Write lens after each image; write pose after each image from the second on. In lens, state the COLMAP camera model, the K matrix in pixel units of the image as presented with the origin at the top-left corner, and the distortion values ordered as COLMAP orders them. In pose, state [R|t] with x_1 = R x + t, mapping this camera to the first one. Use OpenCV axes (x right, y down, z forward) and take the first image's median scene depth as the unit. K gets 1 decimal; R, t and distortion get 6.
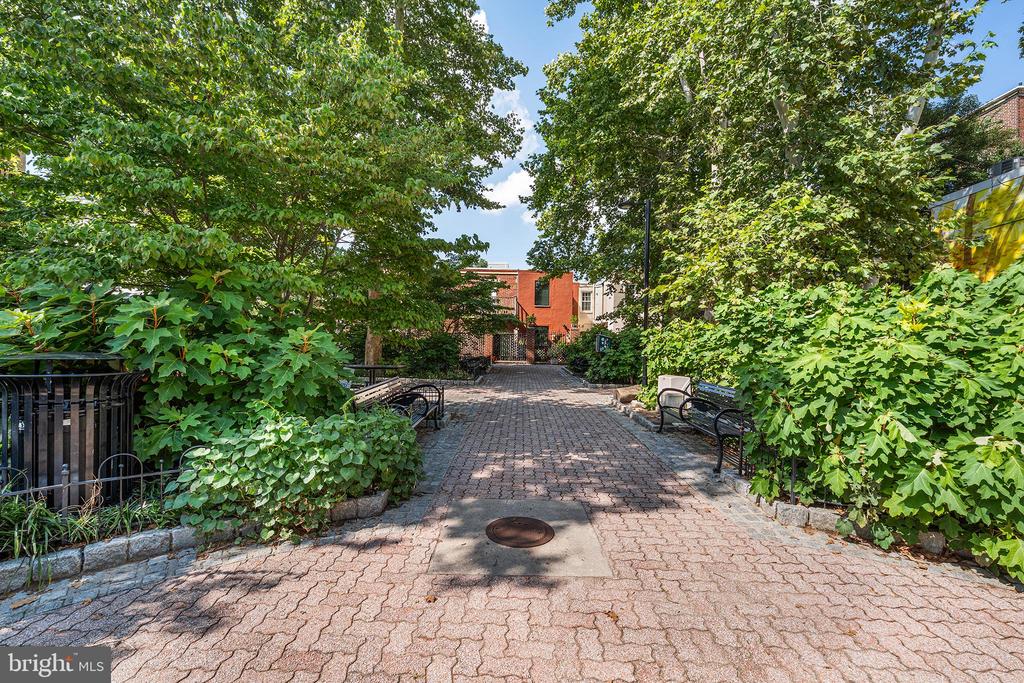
lens RADIAL K [[424.6, 0, 512.0], [0, 424.6, 341.5], [0, 0, 1]] dist [-0.000849, -0.000420]
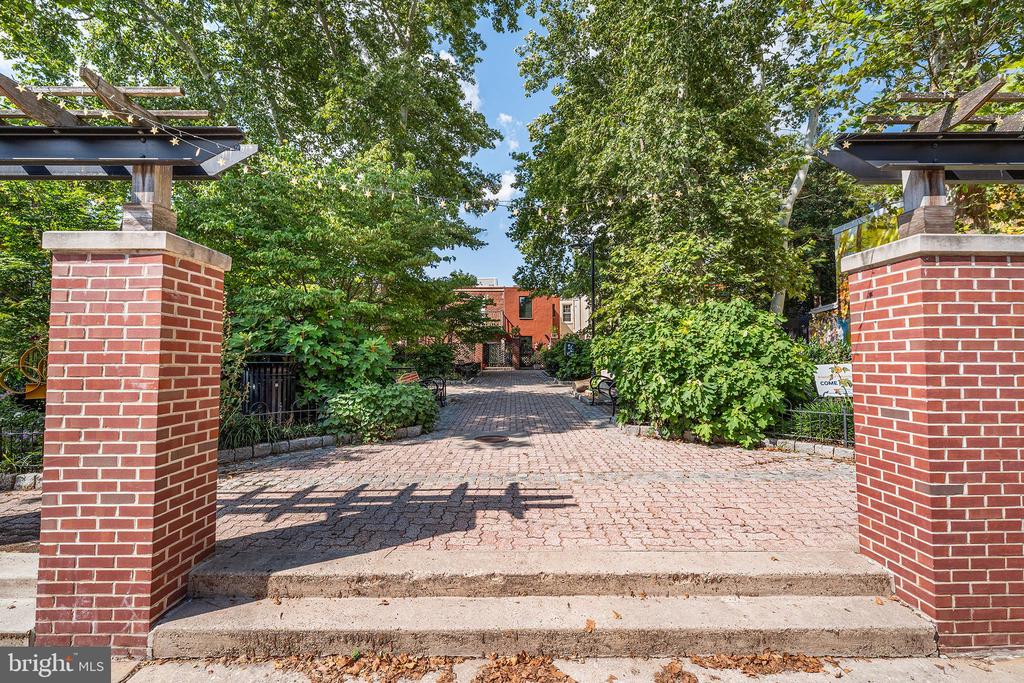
lens RADIAL K [[417.6, 0, 529.0], [0, 417.6, 342.0], [0, 0, 1]] dist [-0.000226, -0.000096]
pose [[0.997938, -0.019725, 0.061078, 0.031311], [0.021131, 0.999524, -0.022467, 0.015237], [-0.060606, 0.023711, 0.997880, -0.368840]]
